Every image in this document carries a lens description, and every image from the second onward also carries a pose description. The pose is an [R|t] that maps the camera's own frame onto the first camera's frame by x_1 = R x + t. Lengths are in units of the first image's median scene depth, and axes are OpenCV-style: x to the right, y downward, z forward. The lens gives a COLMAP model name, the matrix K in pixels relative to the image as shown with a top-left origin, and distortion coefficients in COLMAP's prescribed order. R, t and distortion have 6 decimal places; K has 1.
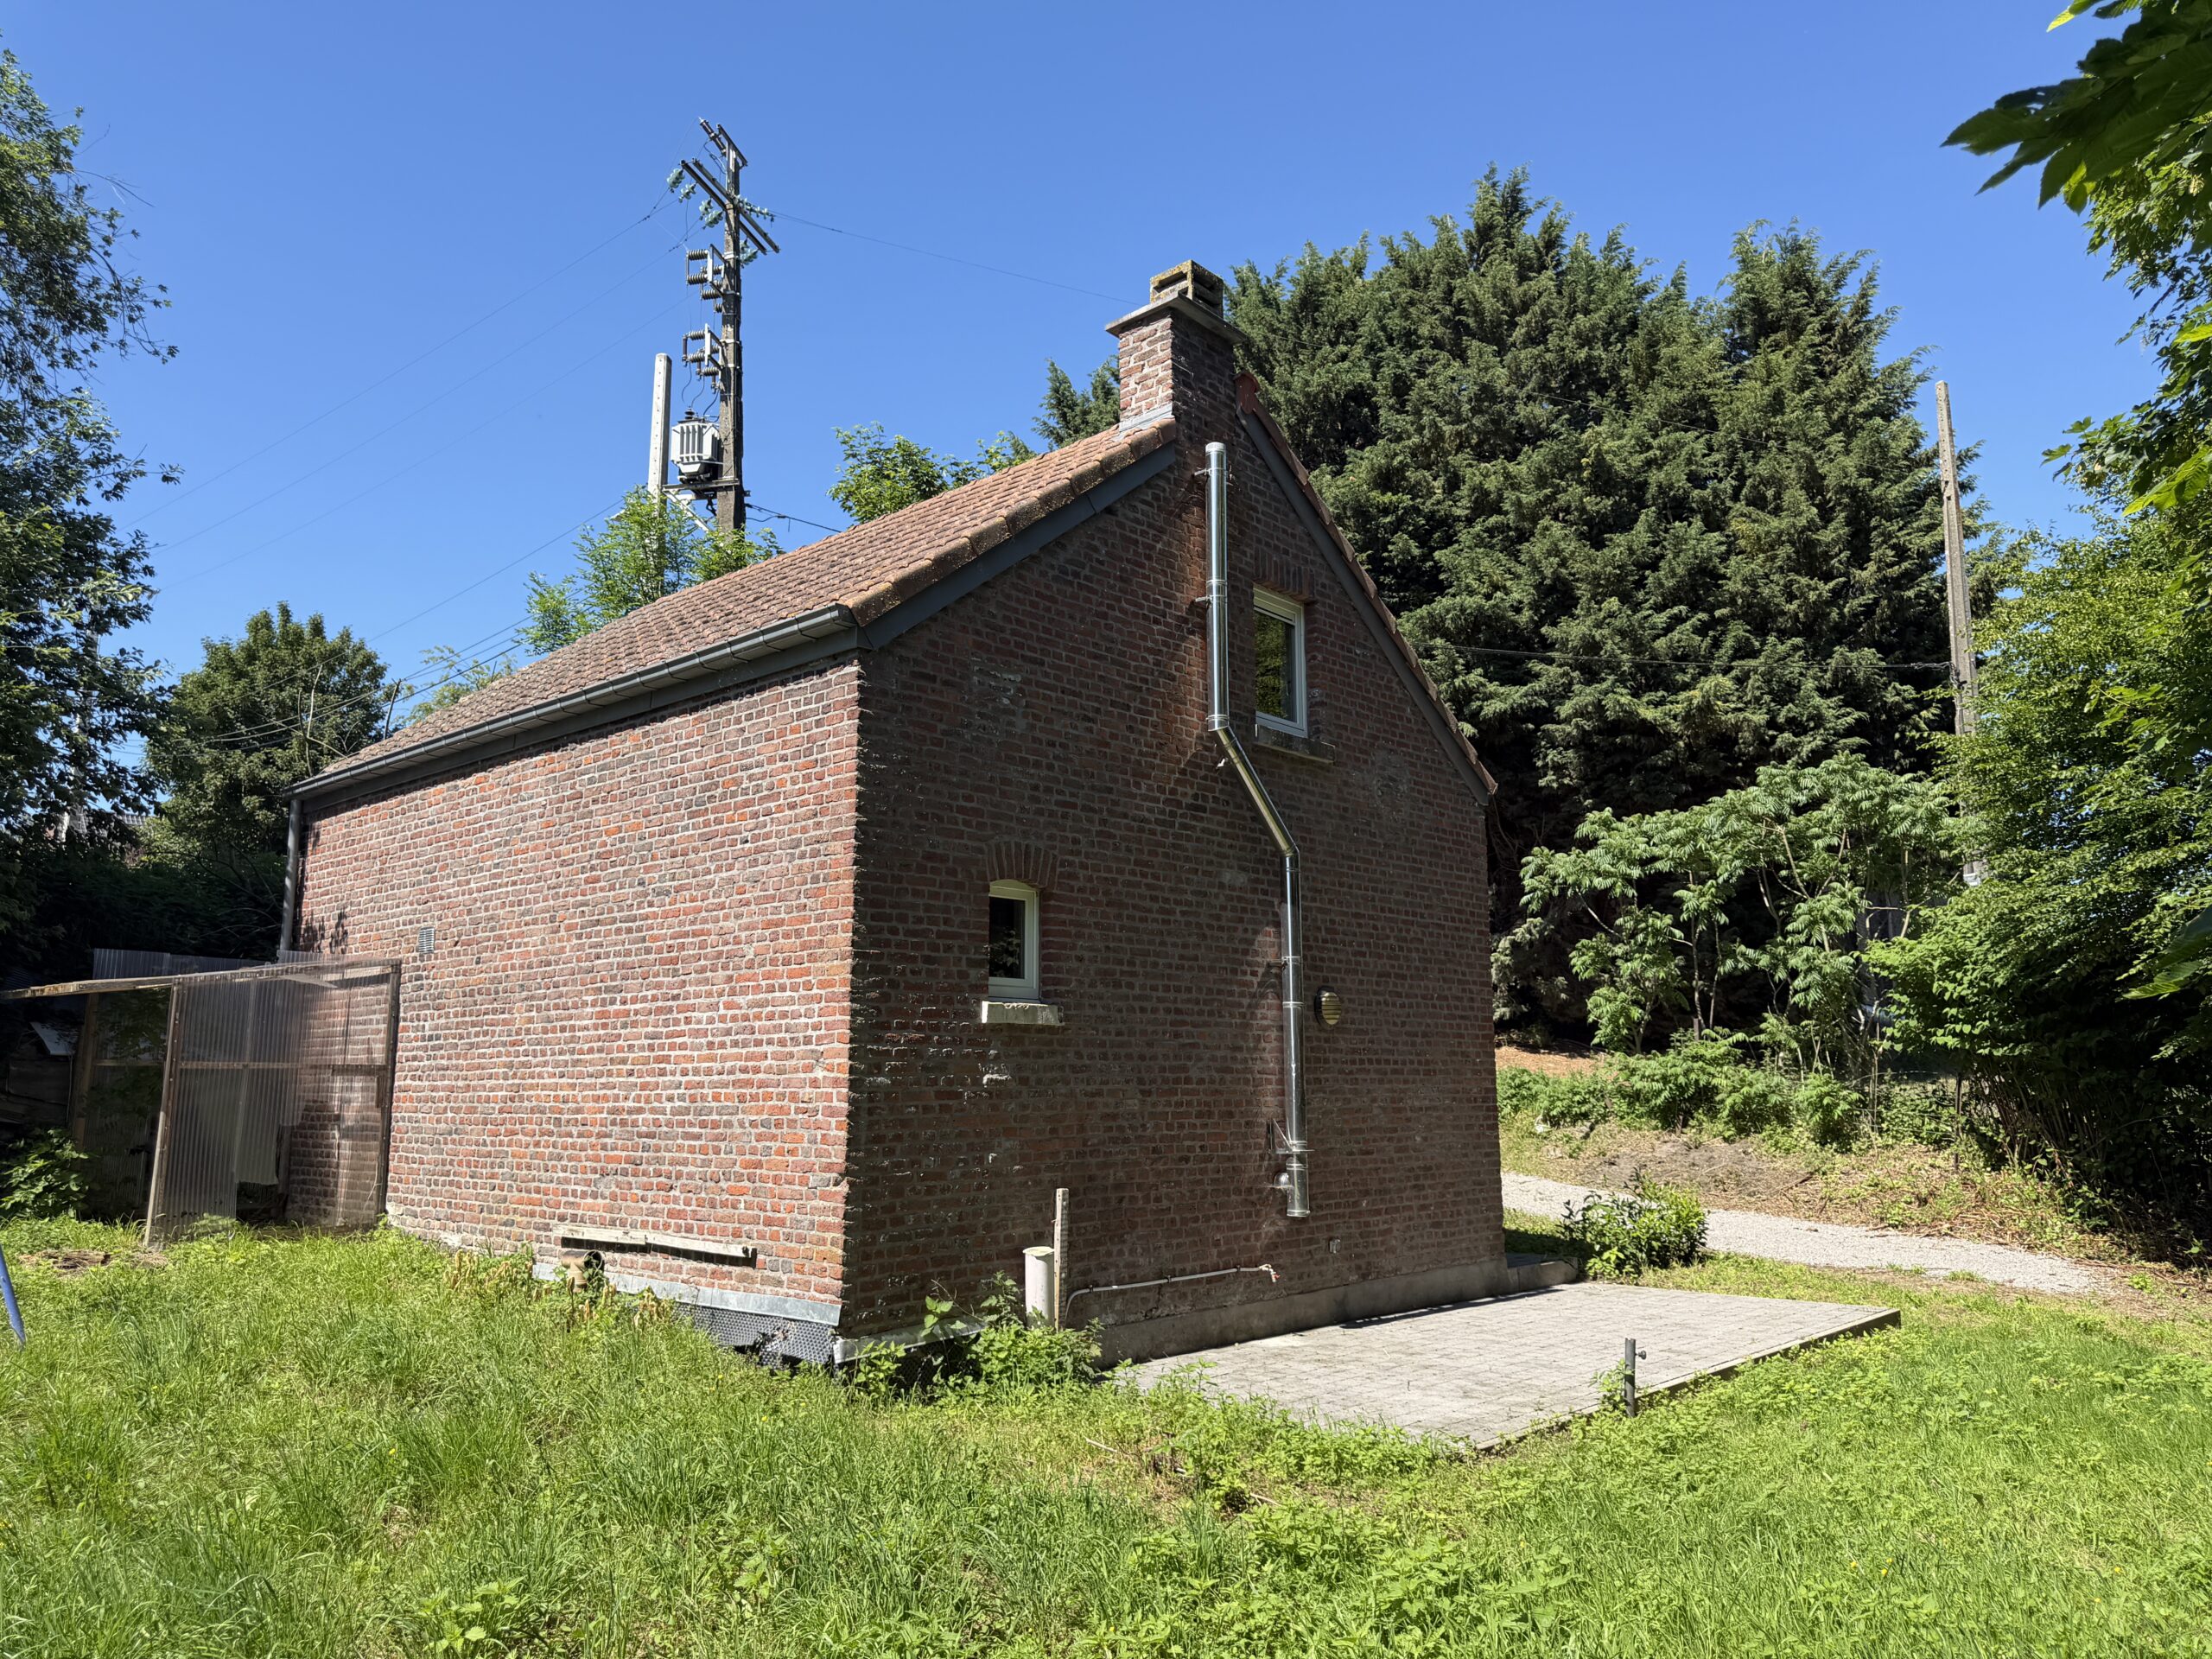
lens RADIAL K [[1558.2, 0, 1106.0], [0, 1558.2, 829.5], [0, 0, 1]] dist [0.034143, -0.000282]
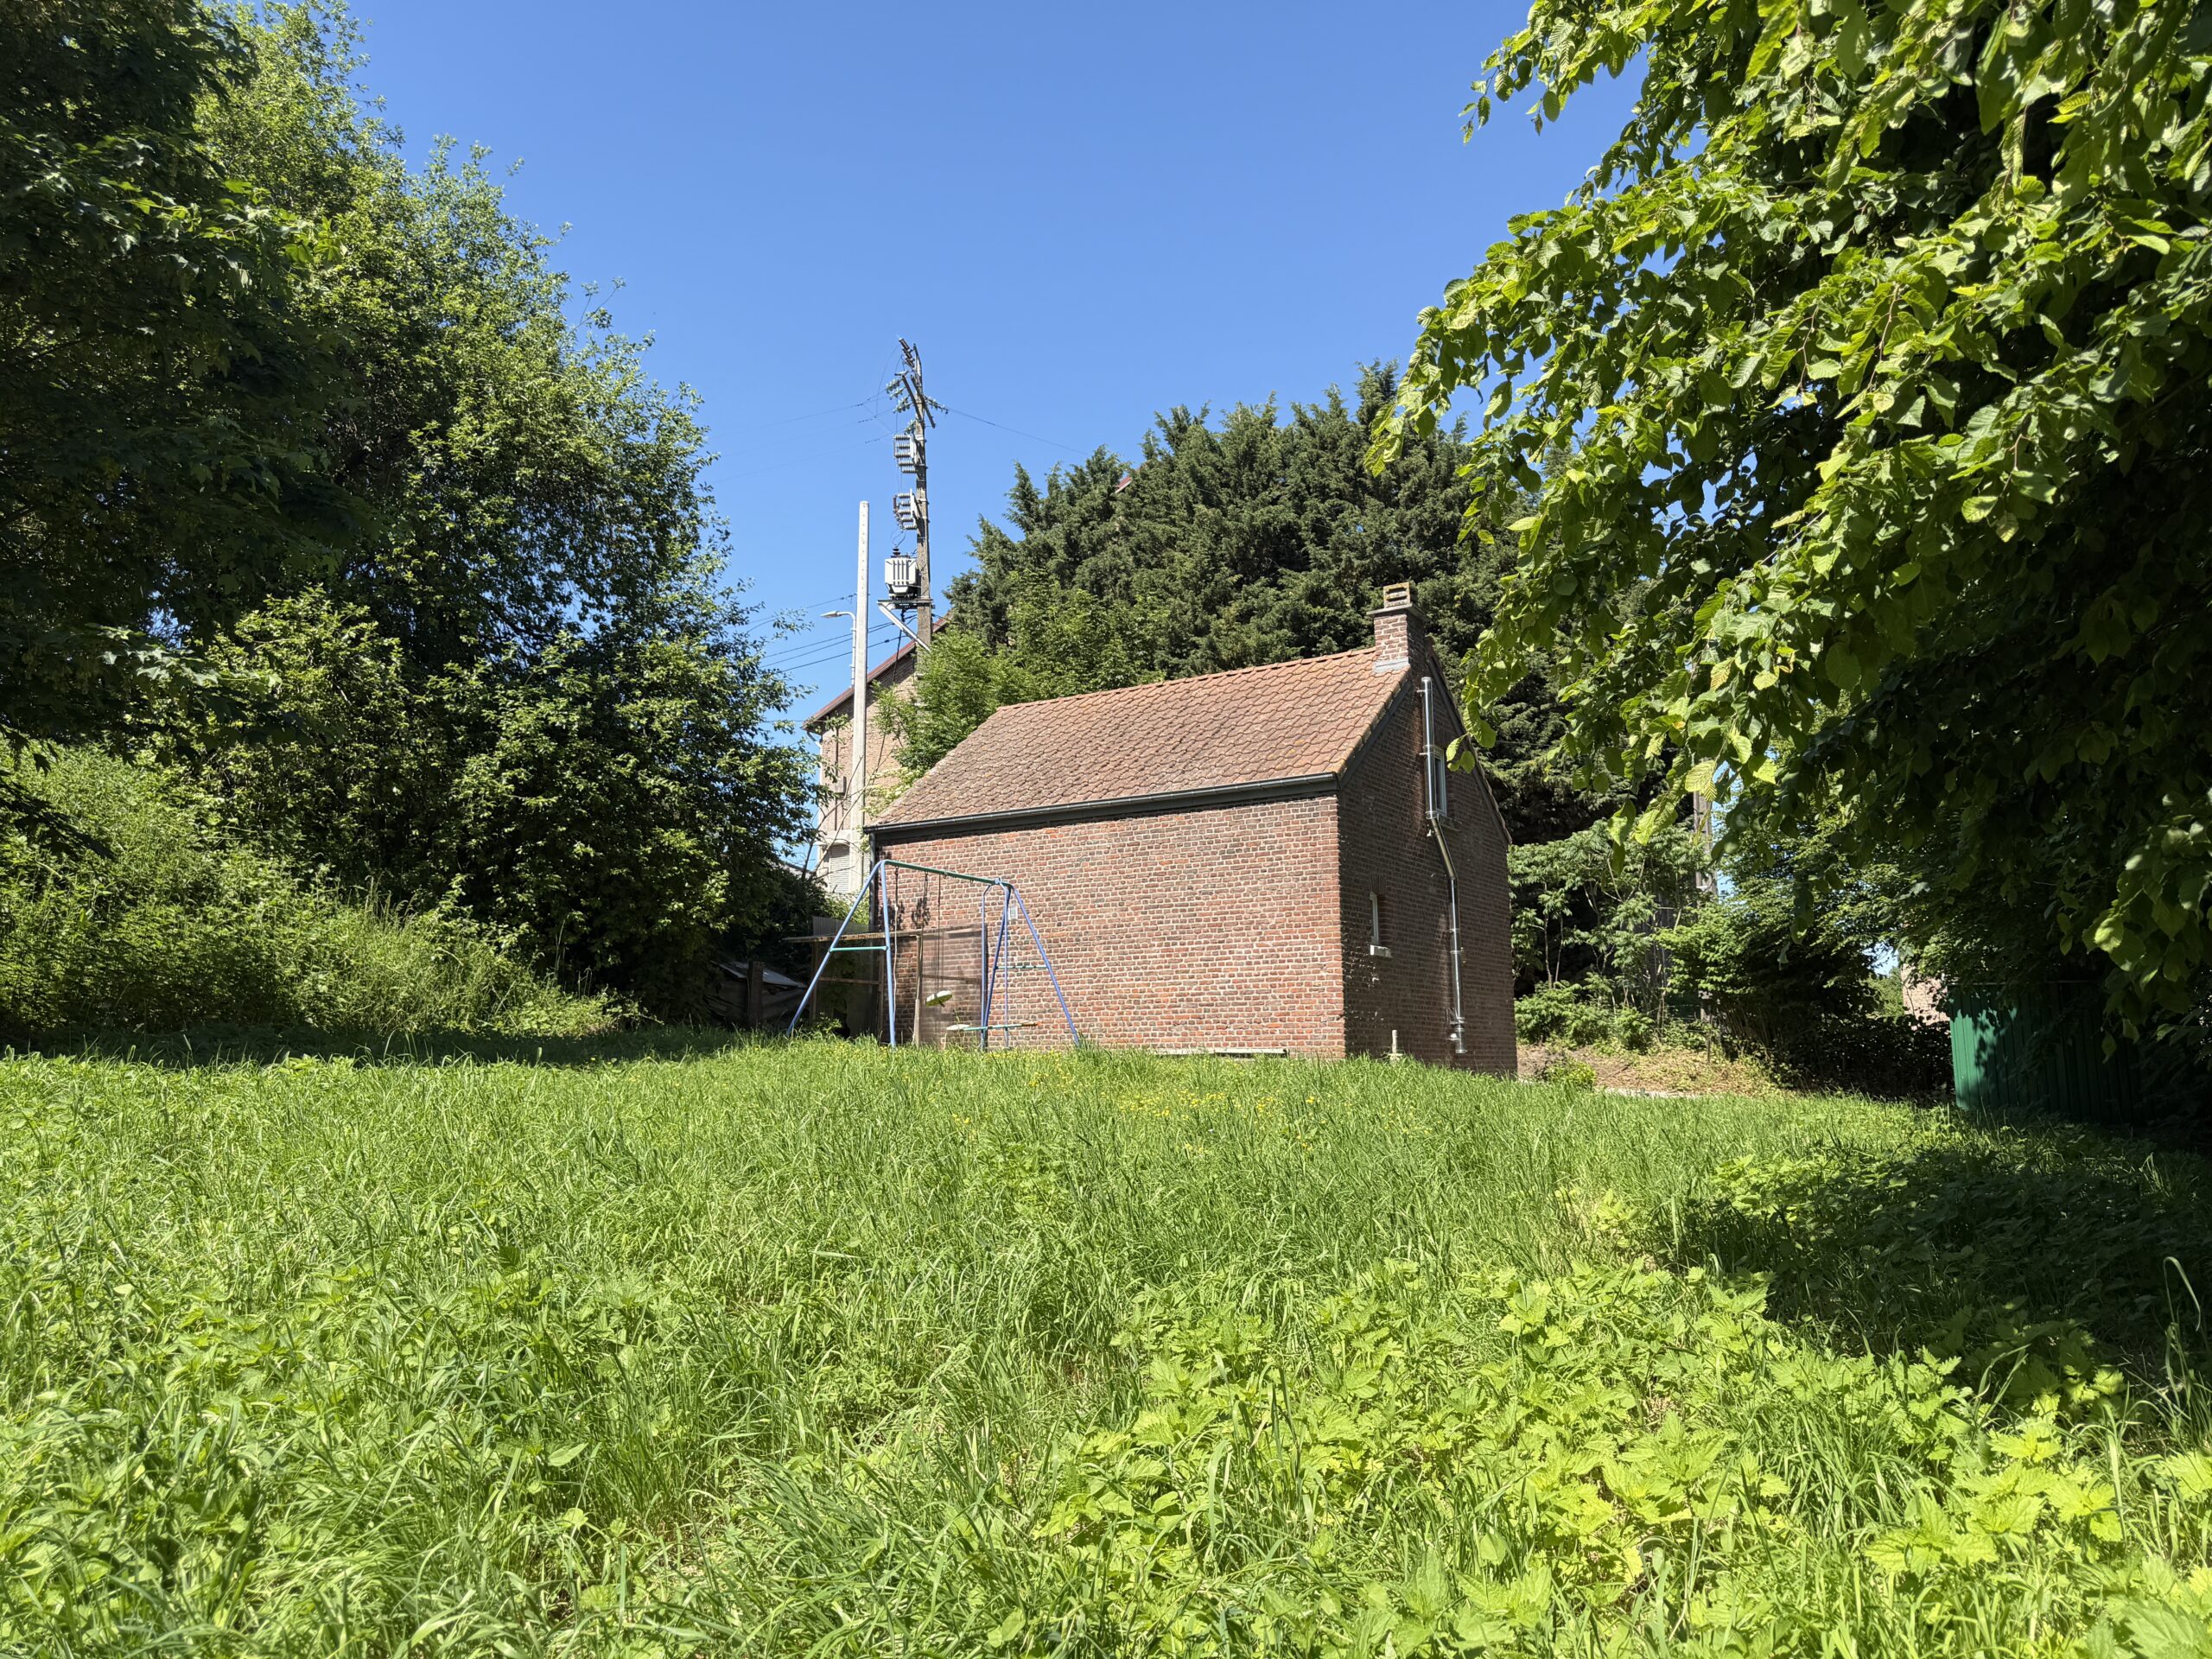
lens RADIAL K [[1488.7, 0, 1106.0], [0, 1488.7, 829.5], [0, 0, 1]] dist [0.081982, 0.000424]
pose [[0.984573, 0.026161, 0.173010, -0.343097], [-0.027457, 0.999610, 0.005106, -0.023561], [-0.172809, -0.009778, 0.984907, -0.435171]]
